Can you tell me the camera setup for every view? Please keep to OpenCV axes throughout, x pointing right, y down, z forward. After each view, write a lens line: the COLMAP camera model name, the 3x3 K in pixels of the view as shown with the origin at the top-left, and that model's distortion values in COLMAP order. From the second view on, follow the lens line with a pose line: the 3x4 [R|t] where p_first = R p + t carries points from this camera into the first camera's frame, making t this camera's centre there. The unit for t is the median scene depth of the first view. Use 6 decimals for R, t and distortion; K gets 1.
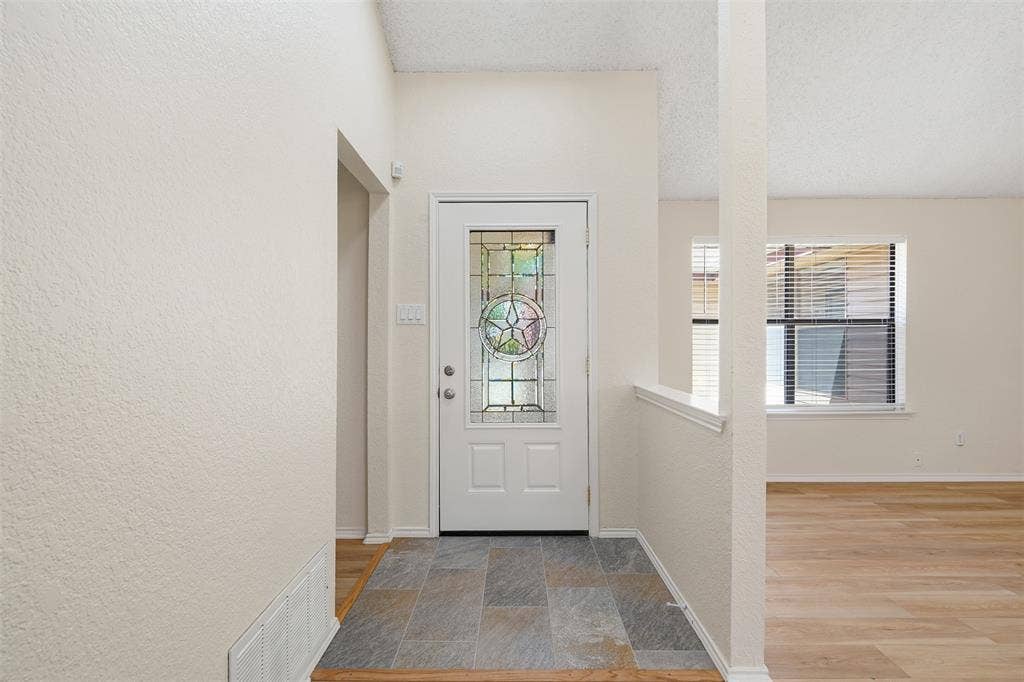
lens RADIAL K [[473.4, 0, 514.5], [0, 473.4, 338.3], [0, 0, 1]] dist [-0.001832, 0.001853]
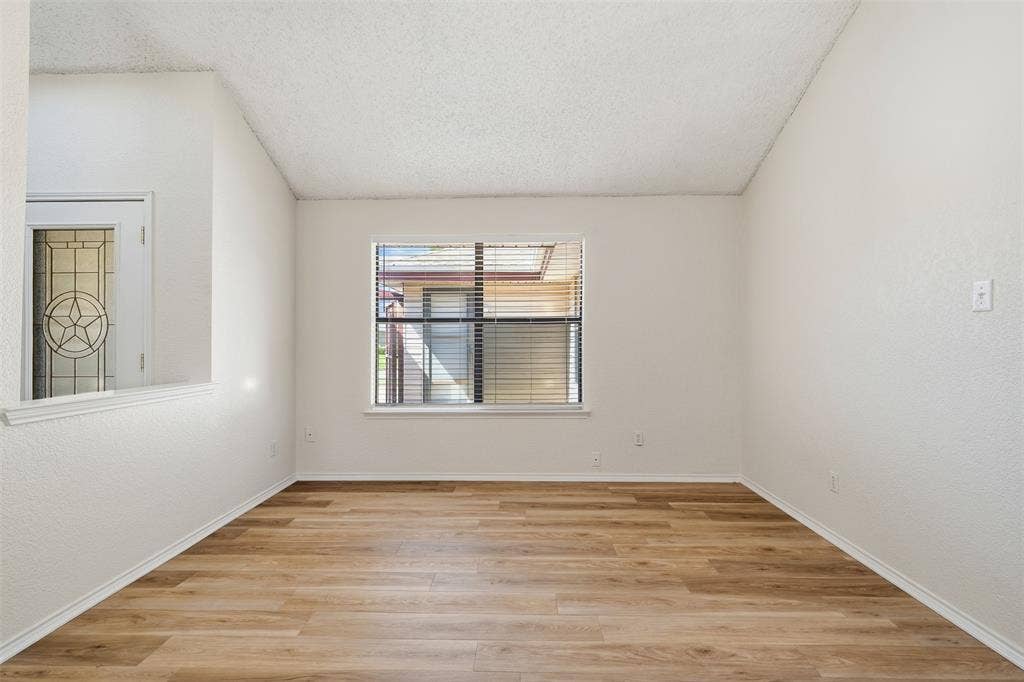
lens RADIAL K [[473.4, 0, 514.0], [0, 473.4, 341.0], [0, 0, 1]] dist [-0.001832, 0.001853]
pose [[0.999713, 0.002835, -0.023791, 0.866789], [-0.002759, 0.999991, 0.003219, 0.005926], [0.023800, -0.003153, 0.999712, 0.002063]]
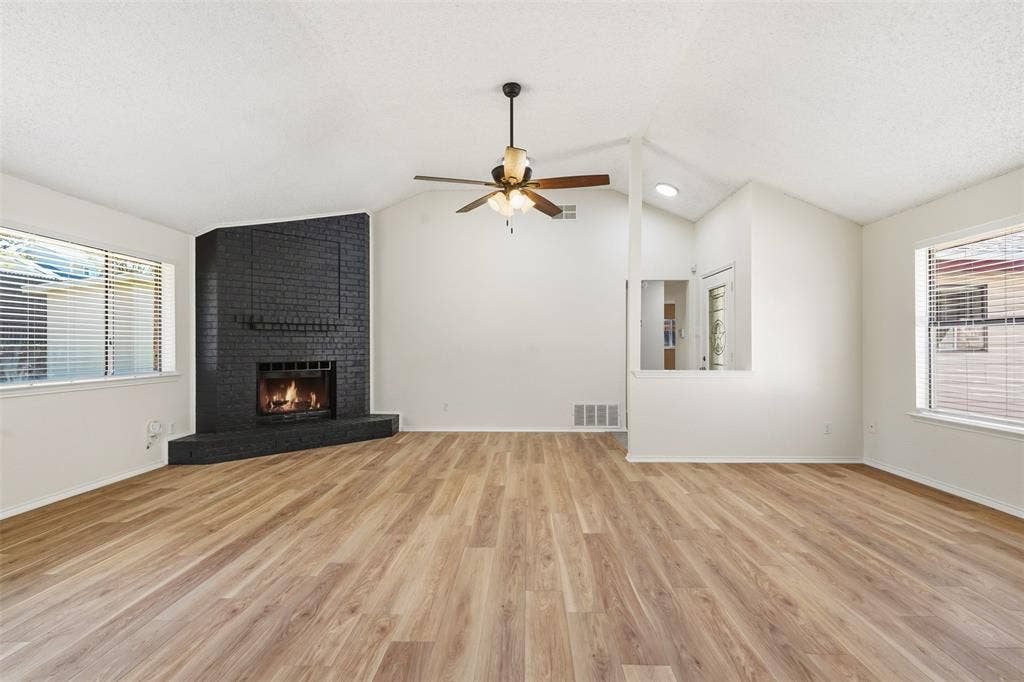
lens RADIAL K [[473.4, 0, 506.4], [0, 473.4, 343.0], [0, 0, 1]] dist [-0.001832, 0.001853]
pose [[-0.050900, -0.002551, -0.998701, 1.778879], [0.007334, 0.999969, -0.002928, 0.000155], [0.998677, -0.007474, -0.050879, 0.198507]]
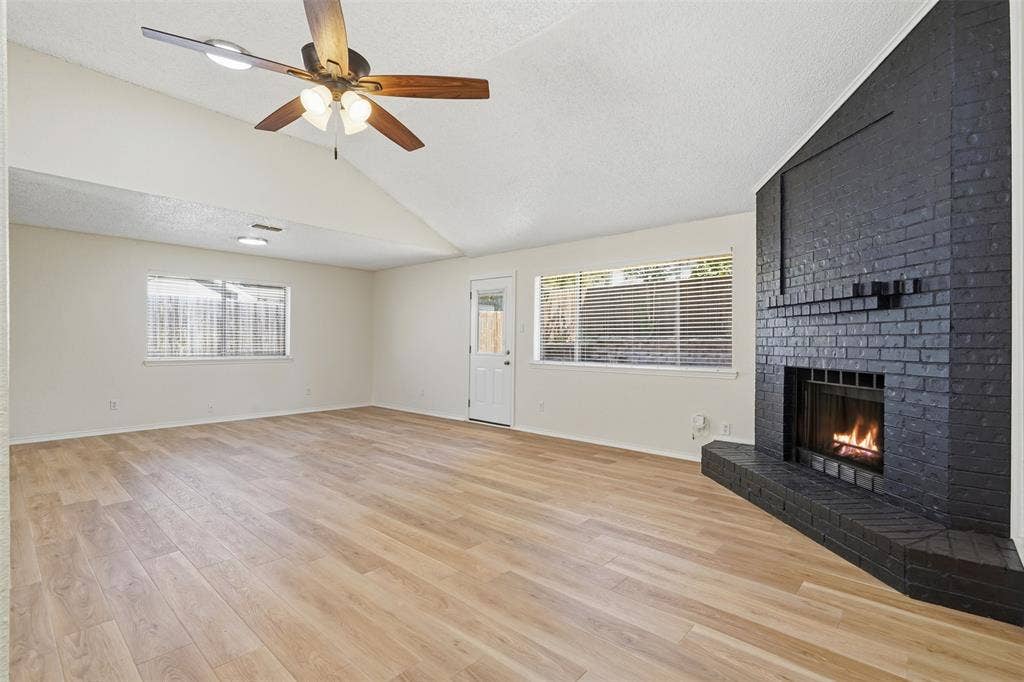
lens RADIAL K [[473.4, 0, 512.9], [0, 473.4, 343.4], [0, 0, 1]] dist [-0.001832, 0.001853]
pose [[-0.739094, -0.005747, 0.673578, -0.143214], [-0.006793, 0.999976, 0.001078, 0.009721], [-0.673568, -0.003779, -0.739115, 0.518029]]
